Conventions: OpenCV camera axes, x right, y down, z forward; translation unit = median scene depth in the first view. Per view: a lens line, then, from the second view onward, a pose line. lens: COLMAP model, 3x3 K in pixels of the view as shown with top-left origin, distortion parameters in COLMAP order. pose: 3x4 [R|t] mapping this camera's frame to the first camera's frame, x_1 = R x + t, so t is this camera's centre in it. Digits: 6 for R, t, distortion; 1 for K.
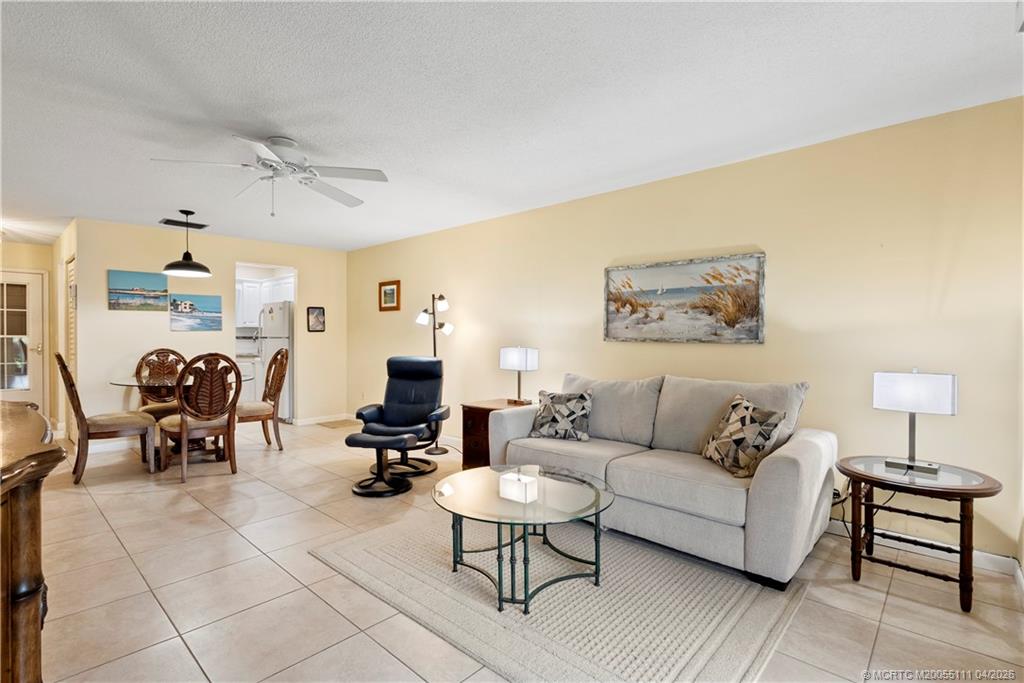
lens RADIAL K [[481.6, 0, 509.2], [0, 481.6, 346.7], [0, 0, 1]] dist [-0.003460, 0.000767]
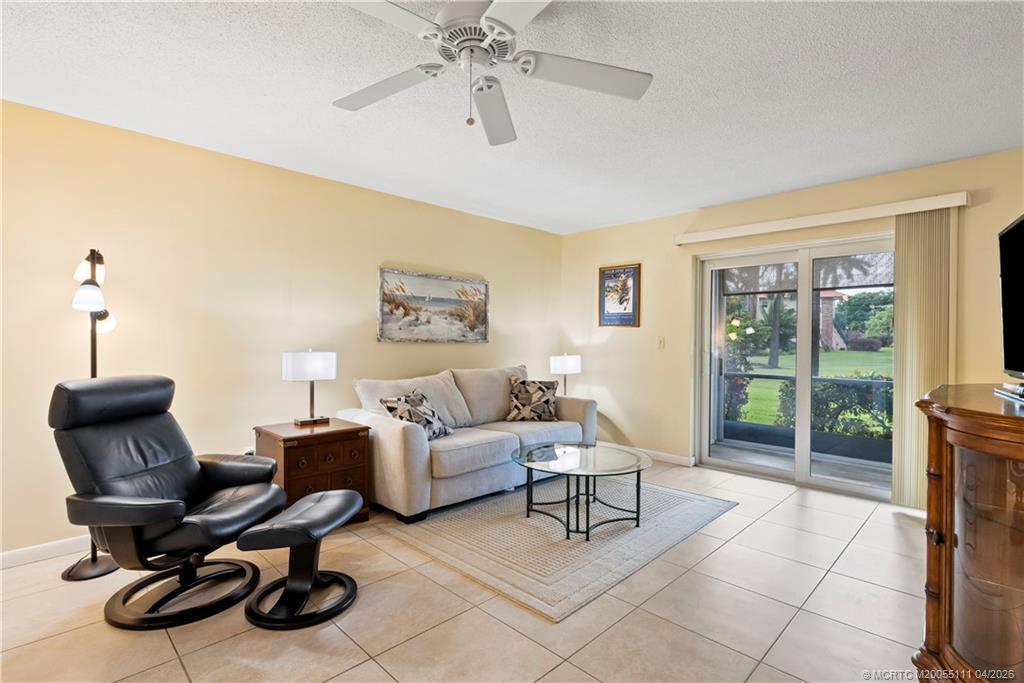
lens RADIAL K [[481.6, 0, 511.9], [0, 481.6, 345.4], [0, 0, 1]] dist [-0.003460, 0.000767]
pose [[0.050327, -0.013597, 0.998640, -0.748120], [0.016589, 0.999781, 0.012777, -0.012084], [-0.998595, 0.015923, 0.050542, 0.656243]]
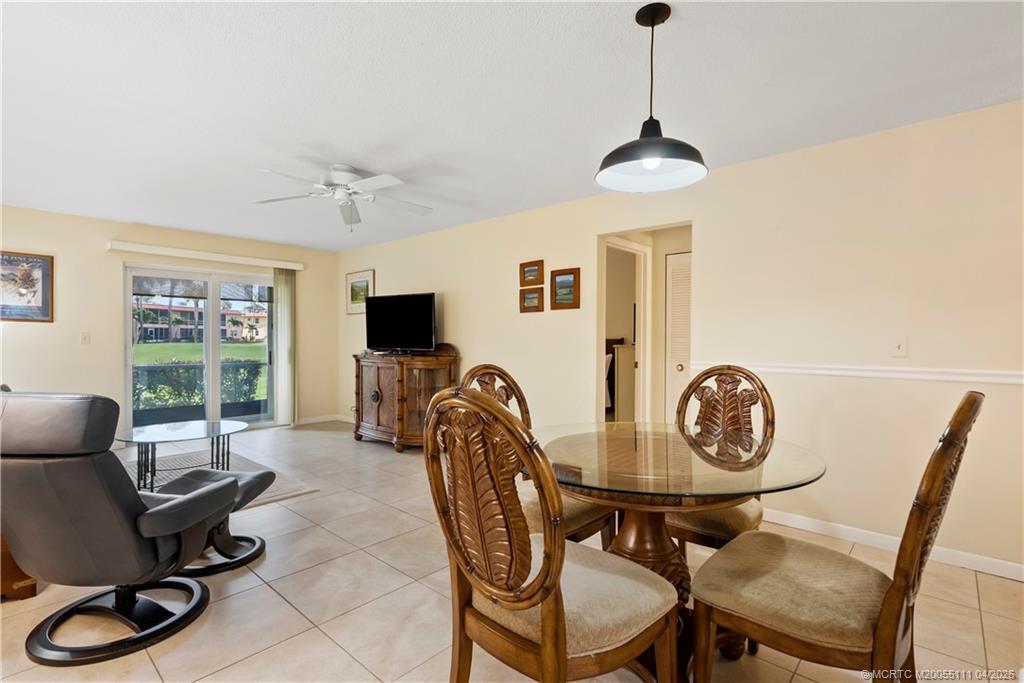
lens RADIAL K [[481.6, 0, 513.8], [0, 481.6, 346.8], [0, 0, 1]] dist [-0.003460, 0.000767]
pose [[-0.999894, -0.005695, -0.013380, -0.618878], [-0.006239, 0.999140, 0.040995, -0.032682], [0.013135, 0.041074, -0.999070, 1.547109]]
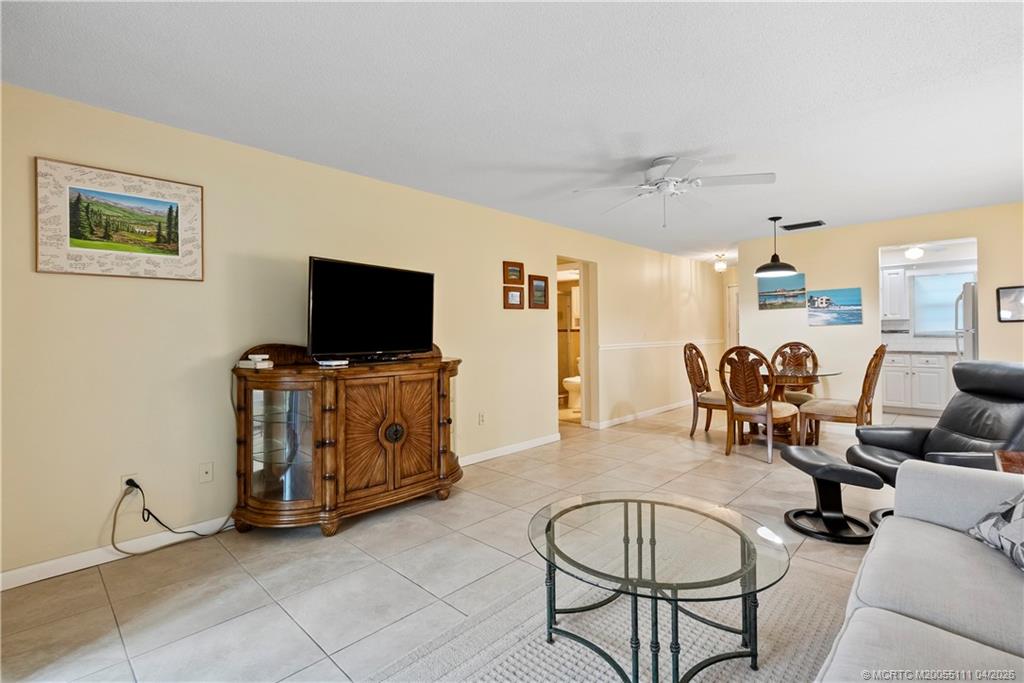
lens RADIAL K [[481.6, 0, 513.9], [0, 481.6, 326.9], [0, 0, 1]] dist [-0.003460, 0.000767]
pose [[-0.016820, -0.016191, -0.999727, 0.484095], [-0.014334, 0.999770, -0.015951, -0.005835], [0.999756, 0.014062, -0.017048, 0.474138]]
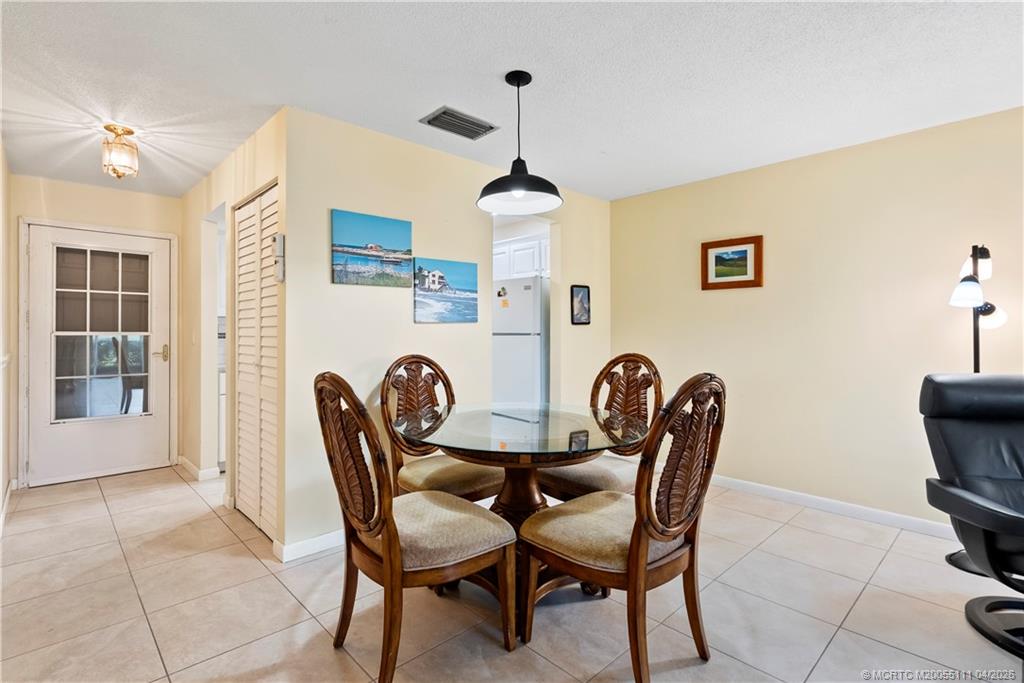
lens RADIAL K [[481.6, 0, 519.1], [0, 481.6, 331.1], [0, 0, 1]] dist [-0.003460, 0.000767]
pose [[0.998382, -0.004508, -0.056686, -0.713601], [0.003289, 0.999762, -0.021568, -0.014089], [0.056770, 0.021347, 0.998159, 0.576369]]
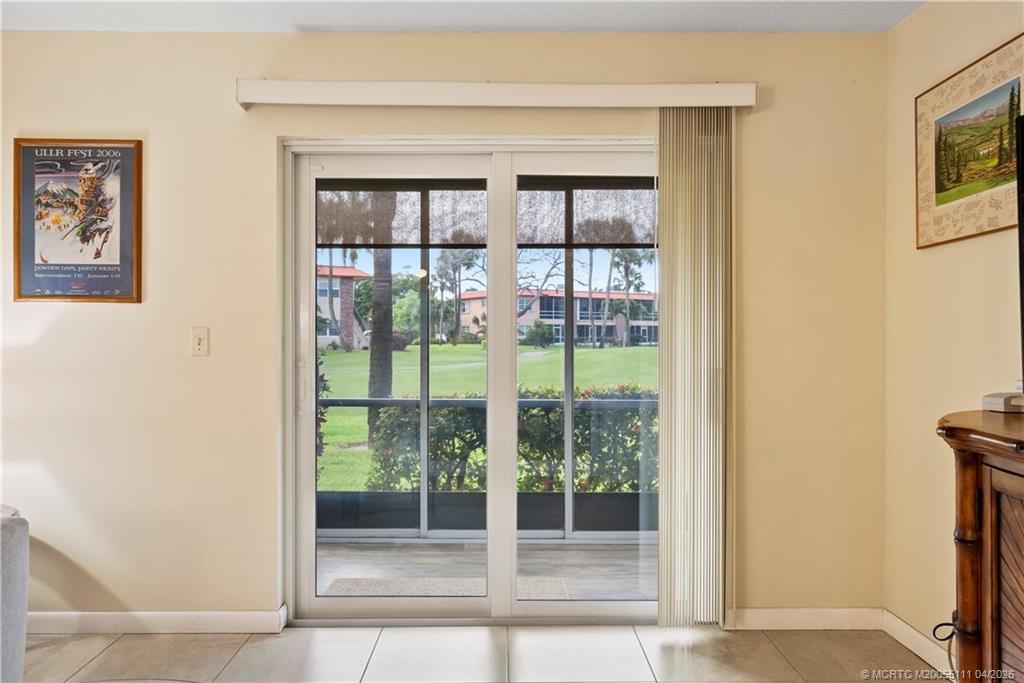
lens RADIAL K [[773.3, 0, 499.6], [0, 773.3, 341.3], [0, 0, 1]] dist [0.002810, 0.002880]
pose [[-0.675163, -0.004128, 0.737657, -0.332759], [0.016722, 0.999642, 0.020899, -0.009348], [-0.737479, 0.026445, -0.674852, 0.650892]]
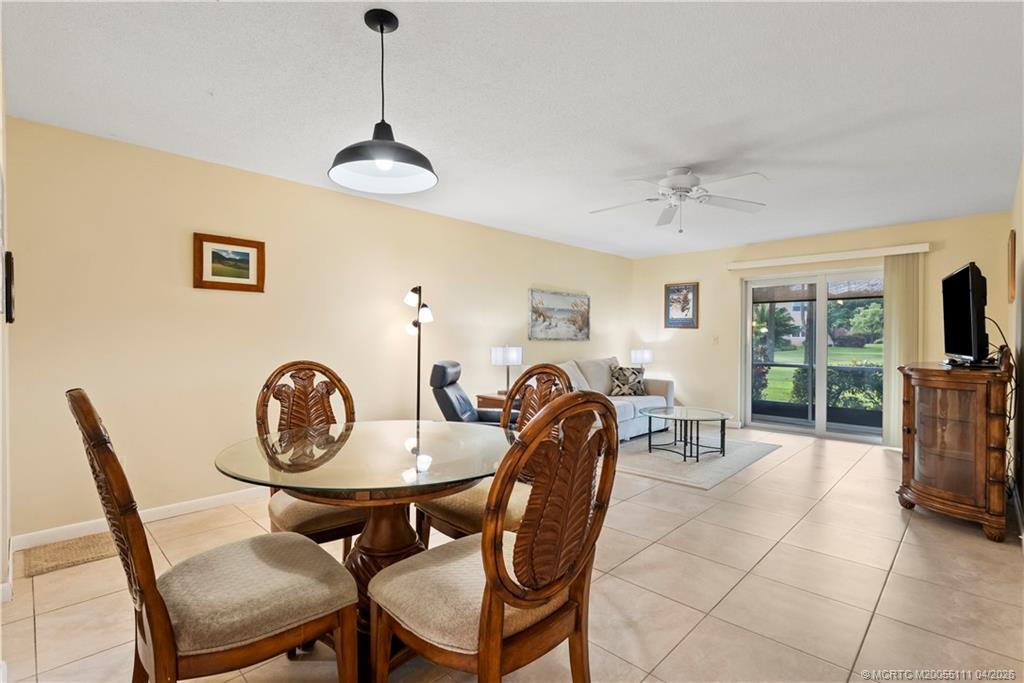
lens RADIAL K [[481.6, 0, 507.3], [0, 481.6, 345.6], [0, 0, 1]] dist [-0.003460, 0.000767]
pose [[0.034079, -0.017320, 0.999269, -1.186297], [0.021144, 0.999639, 0.016606, -0.019889], [-0.999195, 0.020563, 0.034433, 0.986693]]
